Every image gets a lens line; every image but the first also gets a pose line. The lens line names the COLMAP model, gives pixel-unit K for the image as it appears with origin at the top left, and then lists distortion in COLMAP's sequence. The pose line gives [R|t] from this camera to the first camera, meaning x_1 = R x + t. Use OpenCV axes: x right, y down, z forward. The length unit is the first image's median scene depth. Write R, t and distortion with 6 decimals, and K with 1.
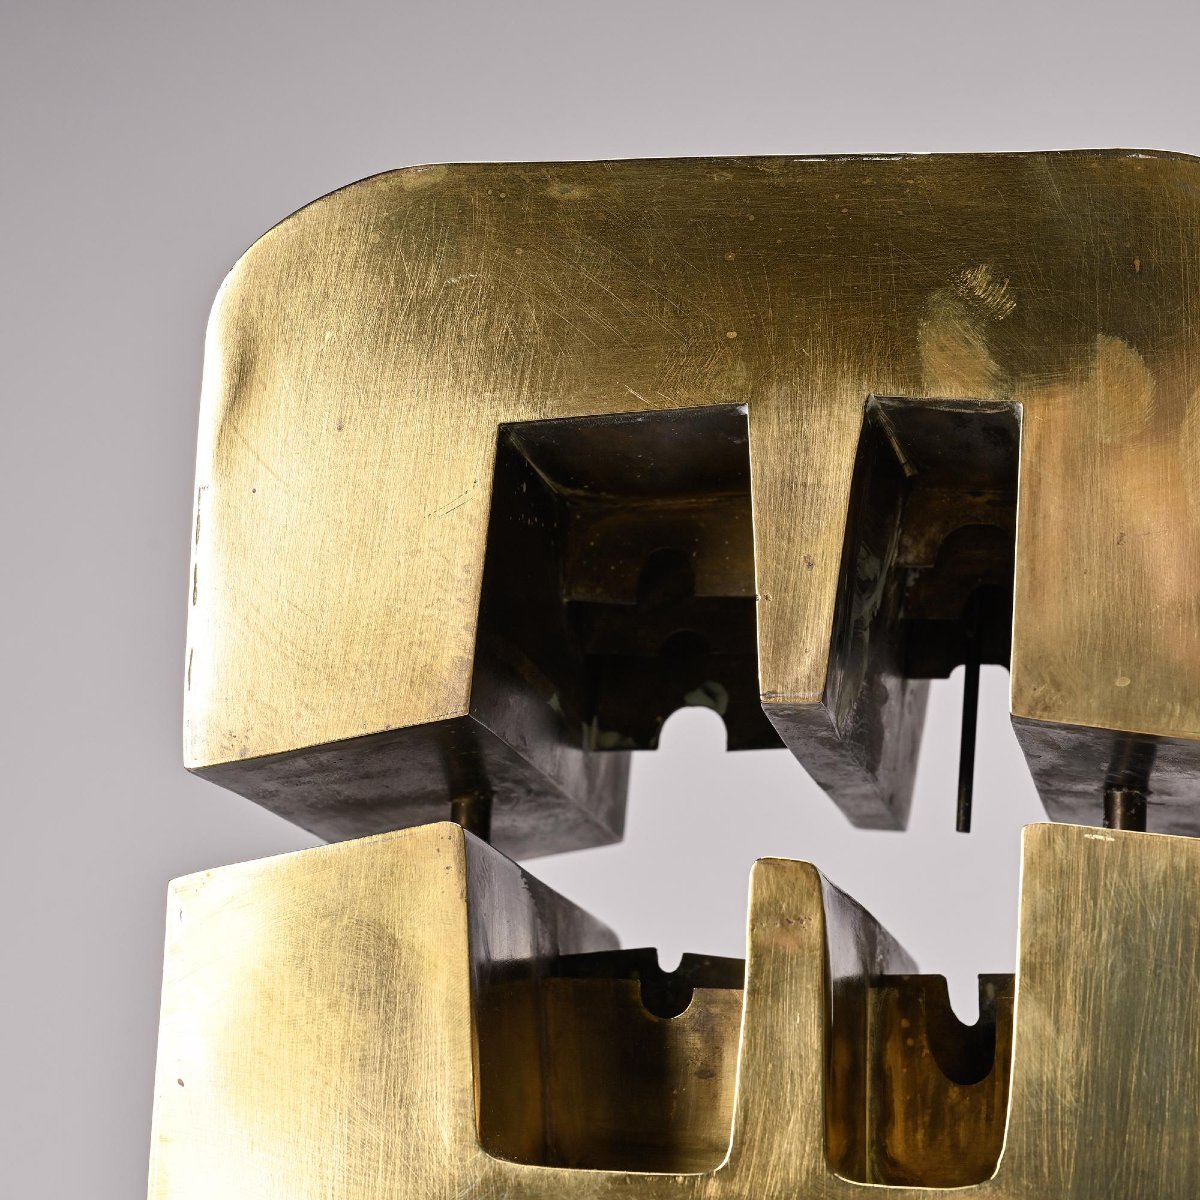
lens RADIAL K [[3528.1, 0, 600.0], [0, 3528.1, 600.0], [0, 0, 1]] dist [0.104048, -2.119563]
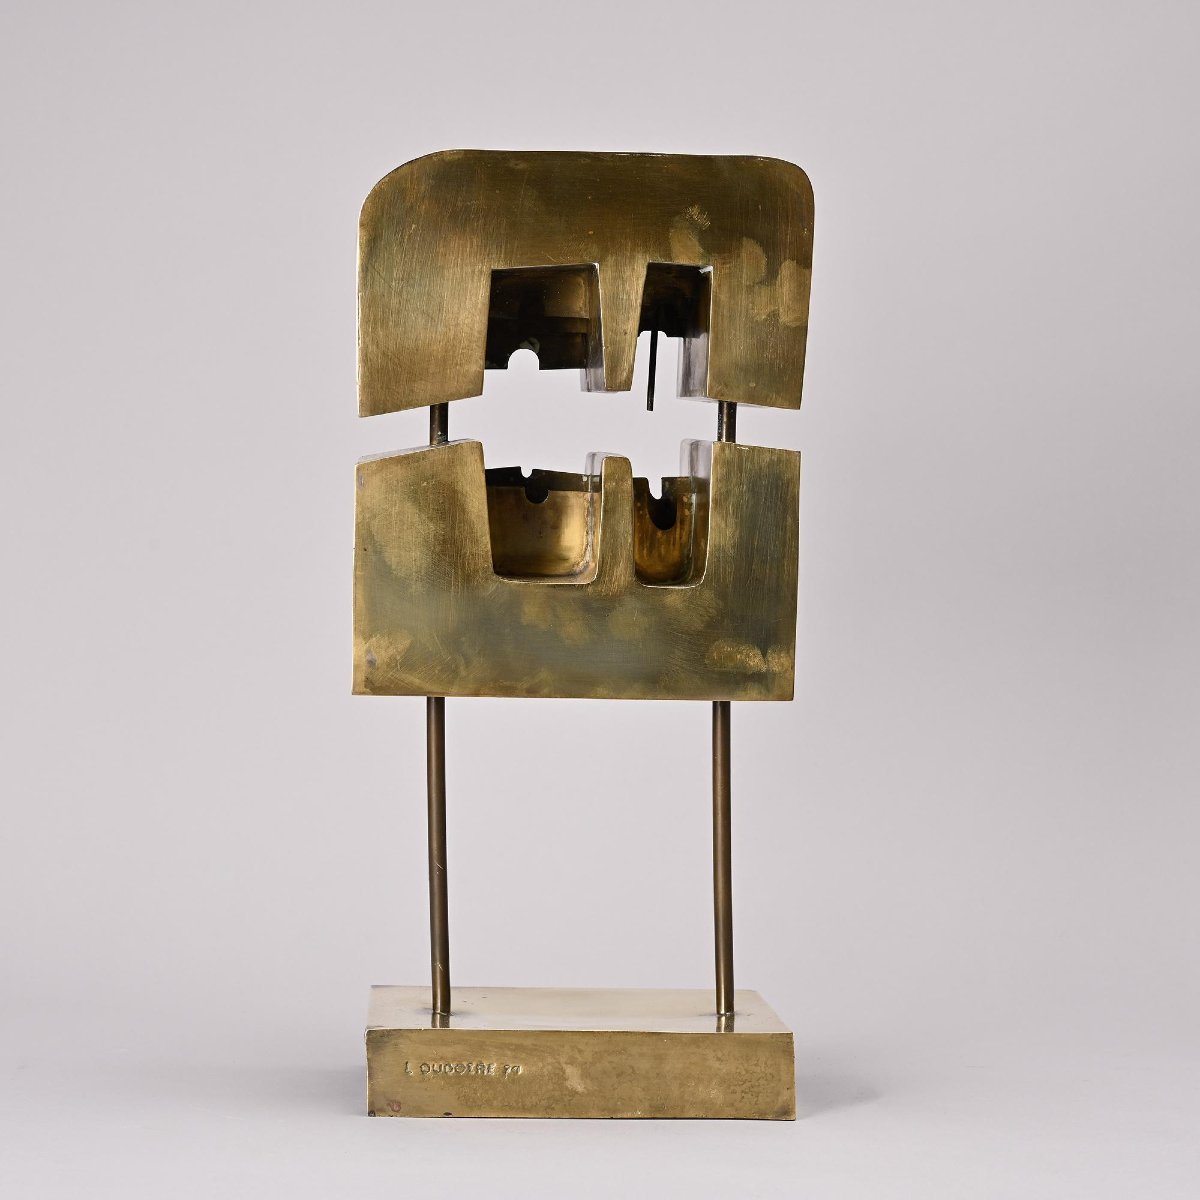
lens RADIAL K [[3528.1, 0, 600.0], [0, 3528.1, 600.0], [0, 0, 1]] dist [0.104048, -2.119563]
pose [[0.967923, -0.037494, 0.248434, -0.555899], [-0.029788, 0.964703, 0.261650, -0.458703], [-0.249475, -0.260658, 0.932641, -1.275408]]
